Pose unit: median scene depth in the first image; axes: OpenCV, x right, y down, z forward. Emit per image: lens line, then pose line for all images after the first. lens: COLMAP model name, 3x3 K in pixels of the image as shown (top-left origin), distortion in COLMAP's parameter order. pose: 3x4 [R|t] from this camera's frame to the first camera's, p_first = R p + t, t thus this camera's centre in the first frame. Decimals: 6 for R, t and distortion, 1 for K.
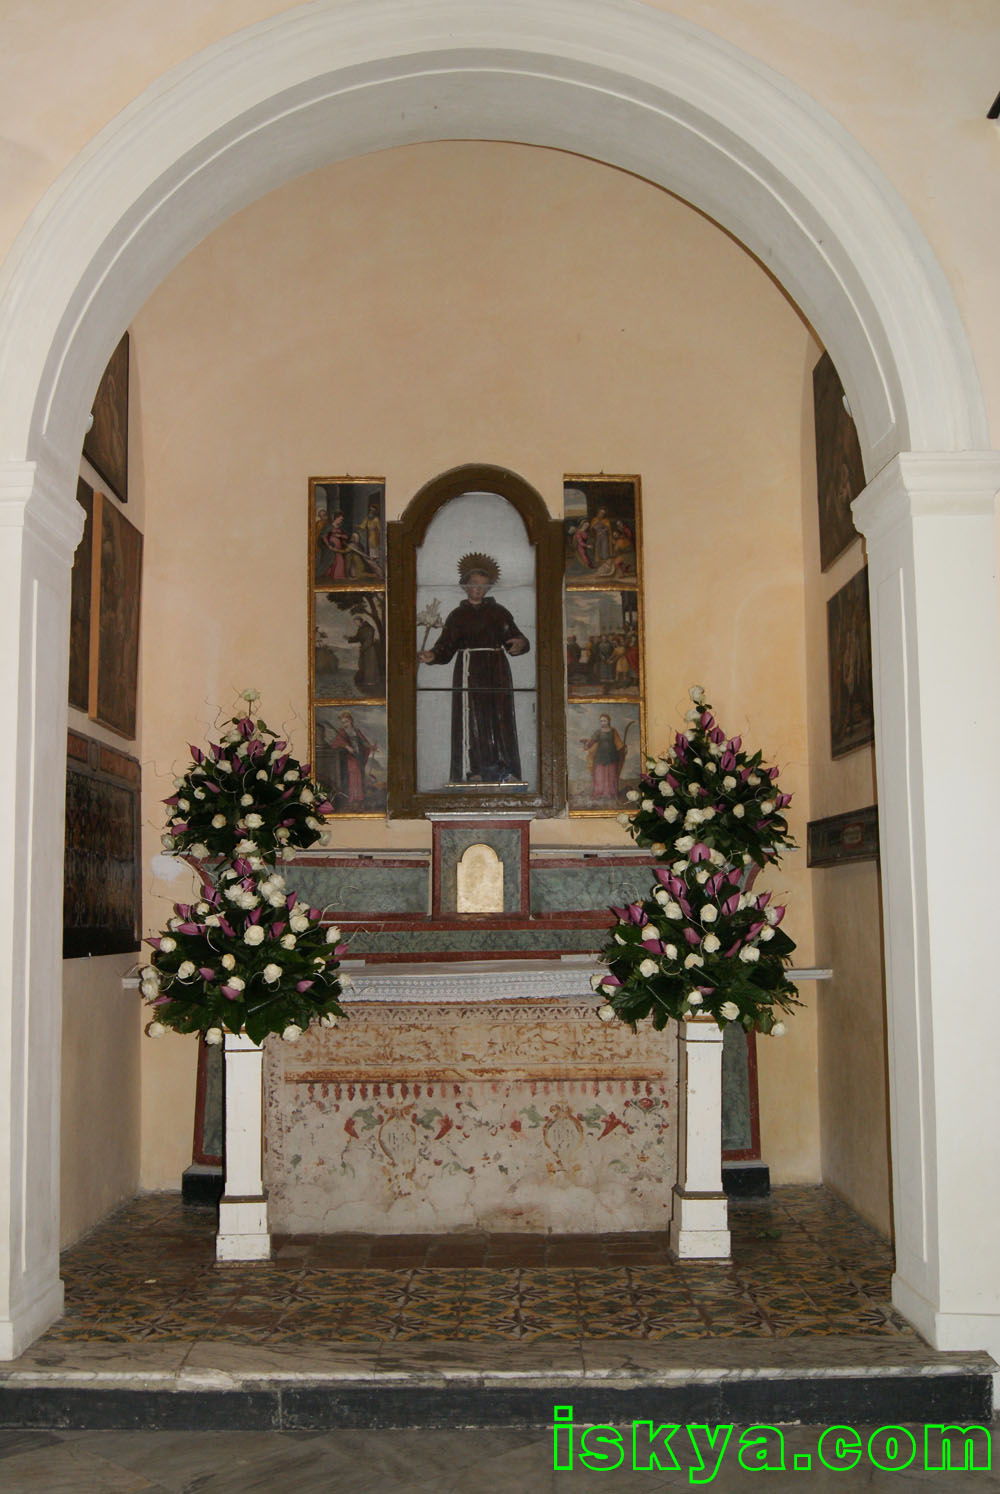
lens RADIAL K [[1546.7, 0, 500.1], [0, 1546.7, 751.4], [0, 0, 1]] dist [-0.001110, 0.000000]
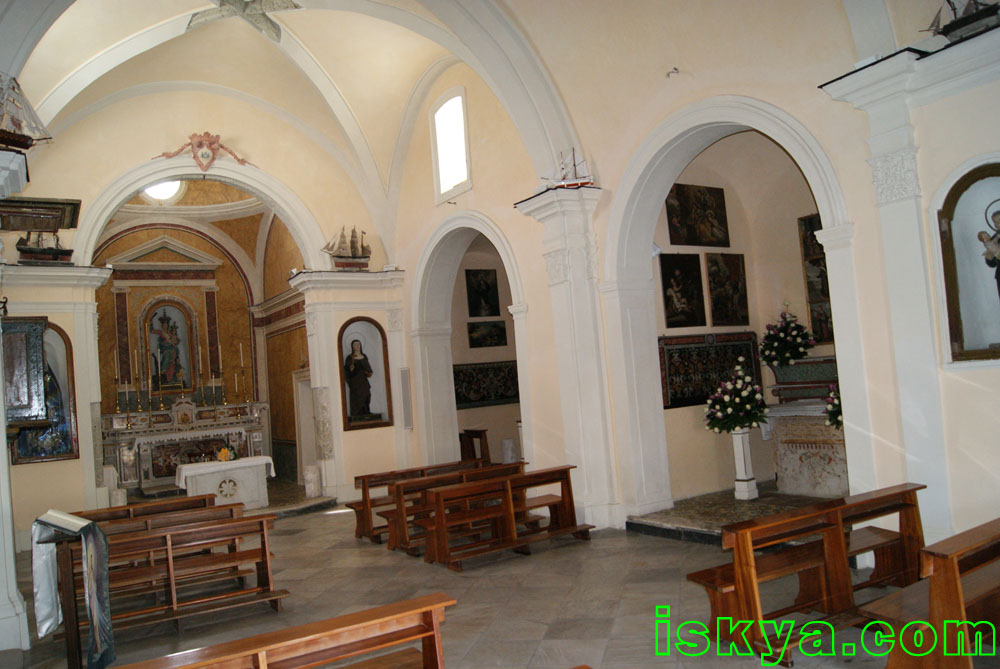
lens RADIAL K [[782.5, 0, 500.2], [0, 782.5, 335.7], [0, 0, 1]] dist [0.001877, 0.001398]
pose [[0.524627, -0.098148, -0.845656, 0.859752], [0.176827, 0.984232, -0.004532, -0.074041], [0.832766, -0.147157, 0.533709, -0.205758]]
